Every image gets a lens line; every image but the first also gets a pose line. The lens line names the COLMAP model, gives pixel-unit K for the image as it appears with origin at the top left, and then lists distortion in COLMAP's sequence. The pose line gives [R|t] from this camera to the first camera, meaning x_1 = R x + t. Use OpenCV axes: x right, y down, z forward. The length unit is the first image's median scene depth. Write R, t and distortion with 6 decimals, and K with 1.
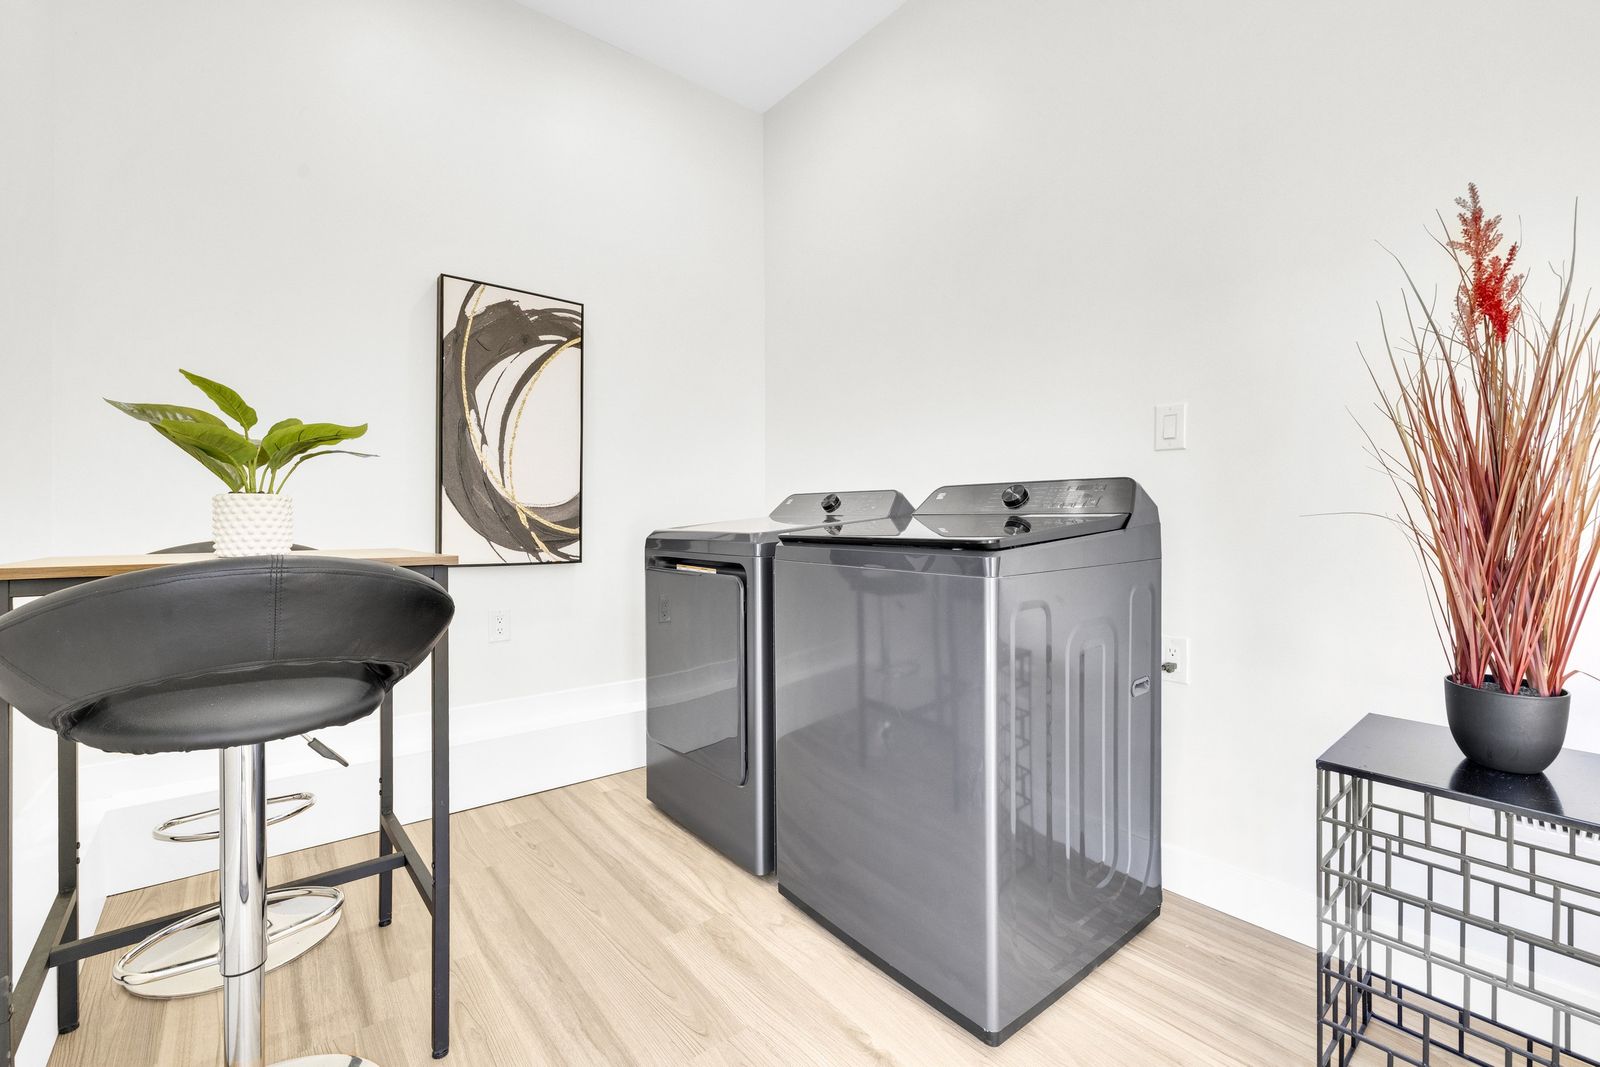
lens RADIAL K [[680.5, 0, 803.5], [0, 680.5, 519.9], [0, 0, 1]] dist [-0.001035, 0.000109]
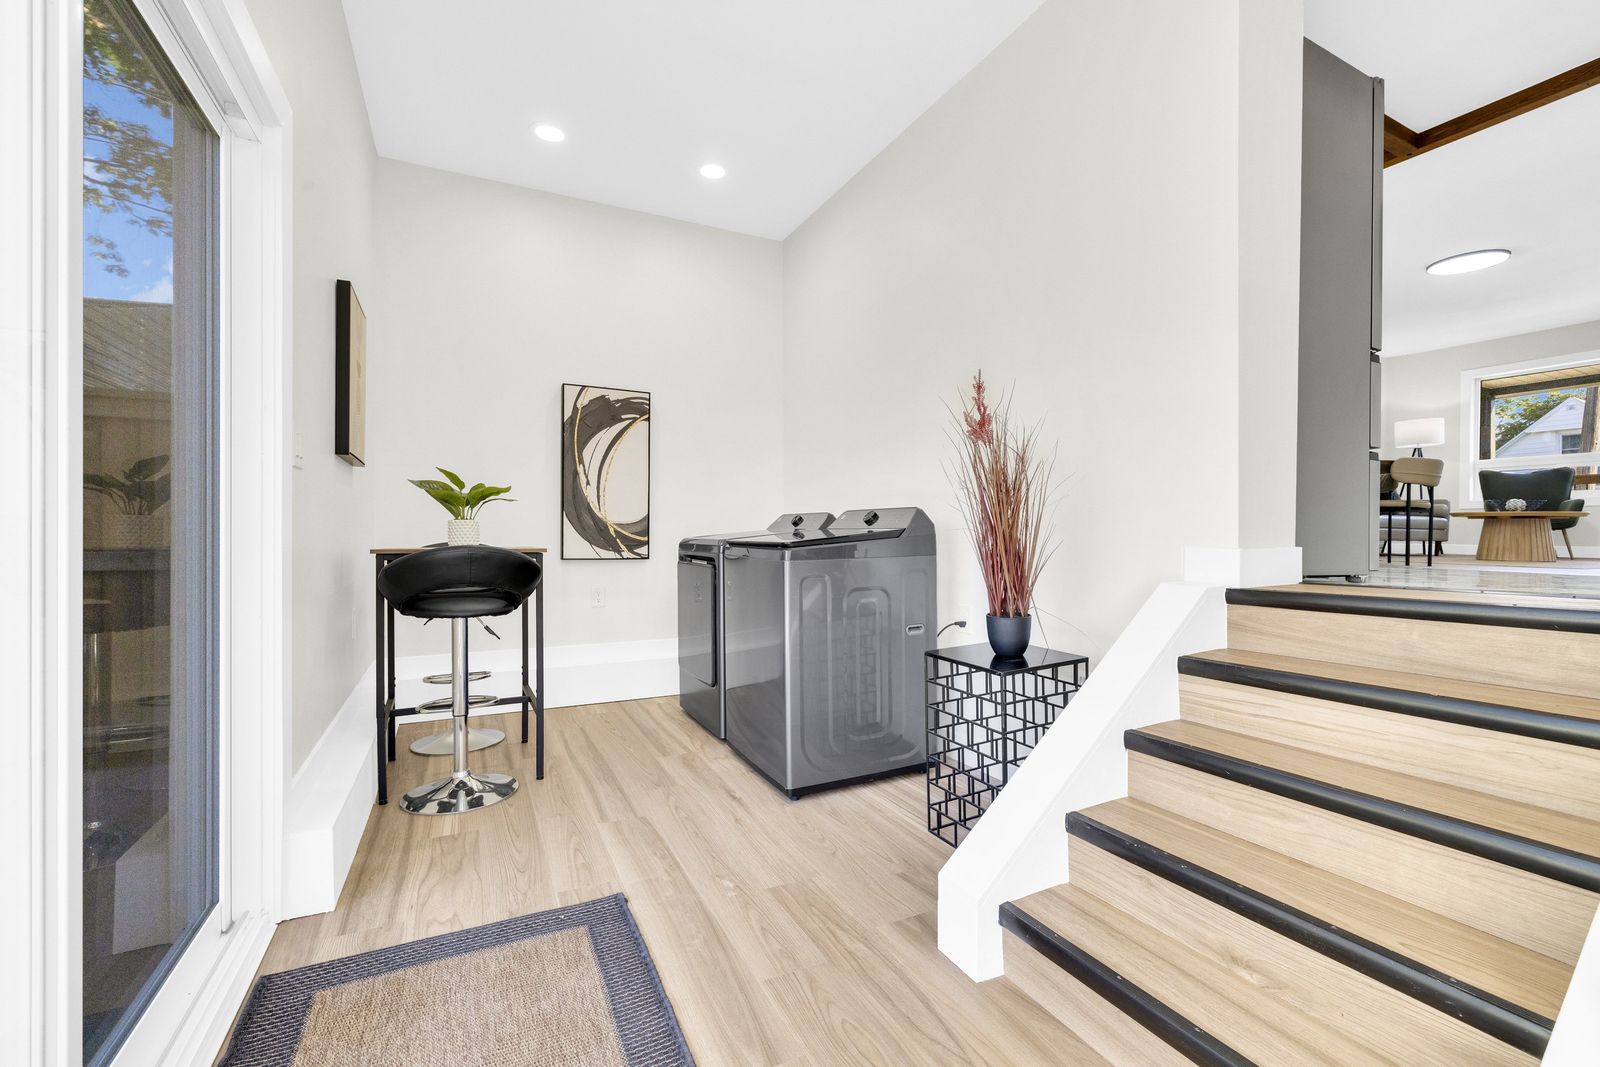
lens RADIAL K [[664.8, 0, 805.5], [0, 664.8, 537.9], [0, 0, 1]] dist [0.001331, 0.000254]
pose [[0.978256, 0.003741, -0.207367, 0.416153], [-0.001766, 0.999951, 0.009707, -0.001139], [0.207393, -0.009130, 0.978215, -0.507091]]
